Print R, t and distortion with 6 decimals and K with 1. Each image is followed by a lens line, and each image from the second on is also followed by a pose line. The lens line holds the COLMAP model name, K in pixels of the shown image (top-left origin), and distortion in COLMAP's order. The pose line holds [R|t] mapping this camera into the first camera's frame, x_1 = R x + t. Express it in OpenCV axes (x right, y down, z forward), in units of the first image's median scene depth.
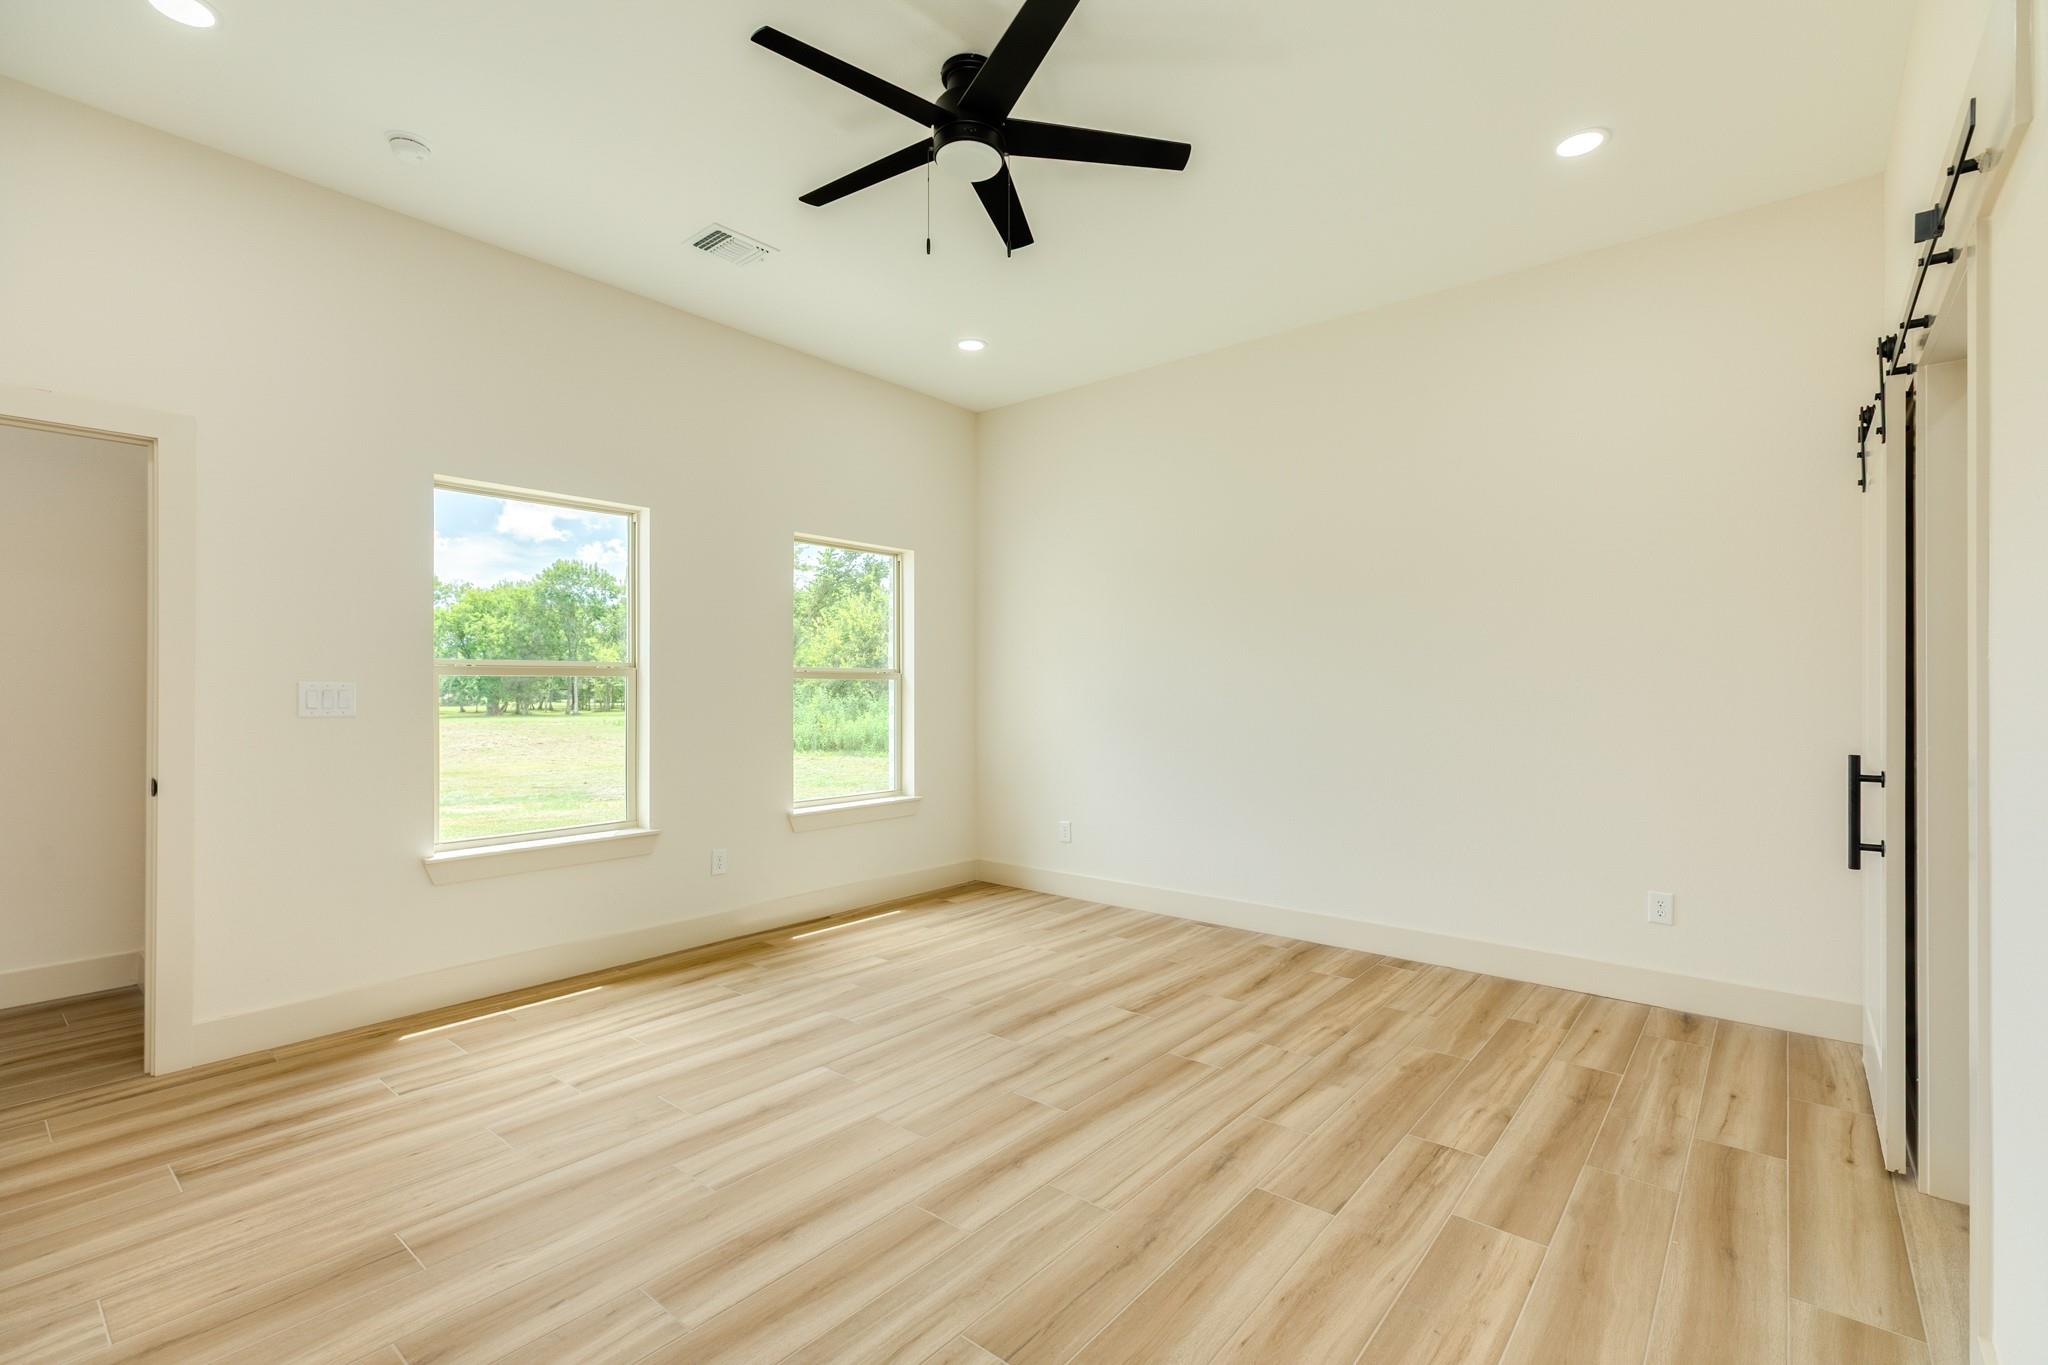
lens RADIAL K [[925.2, 0, 1020.2], [0, 925.2, 702.7], [0, 0, 1]] dist [0.003415, -0.000467]
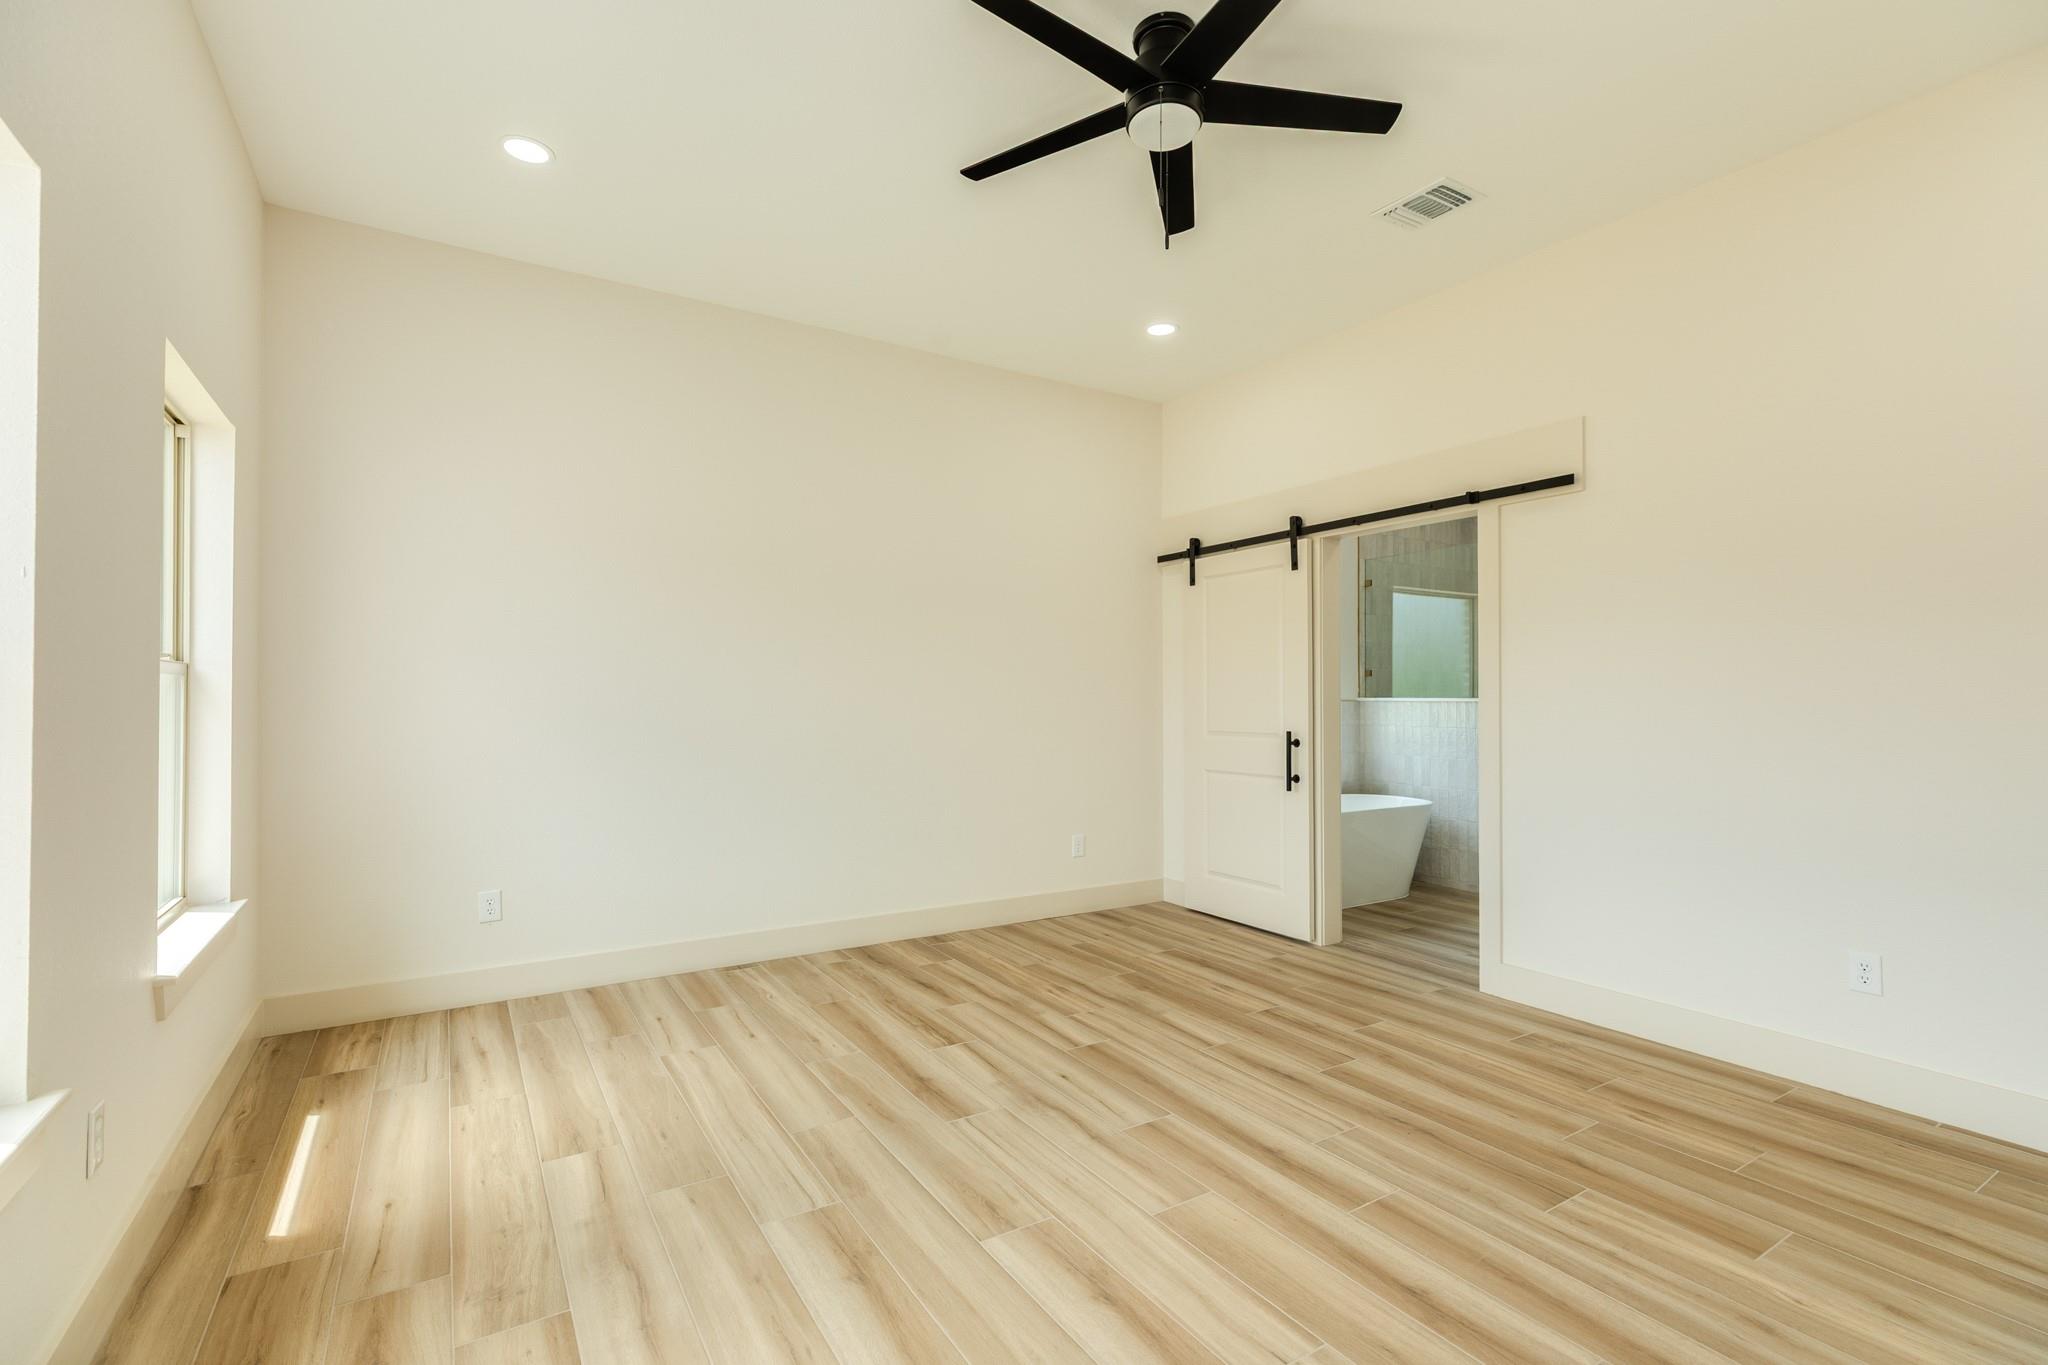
lens RADIAL K [[925.2, 0, 1026.4], [0, 925.2, 678.6], [0, 0, 1]] dist [0.003415, -0.000467]
pose [[0.304496, 0.017374, 0.952355, -0.748024], [0.014175, 0.999640, -0.022769, -0.011038], [-0.952408, 0.020433, 0.304141, 0.640866]]
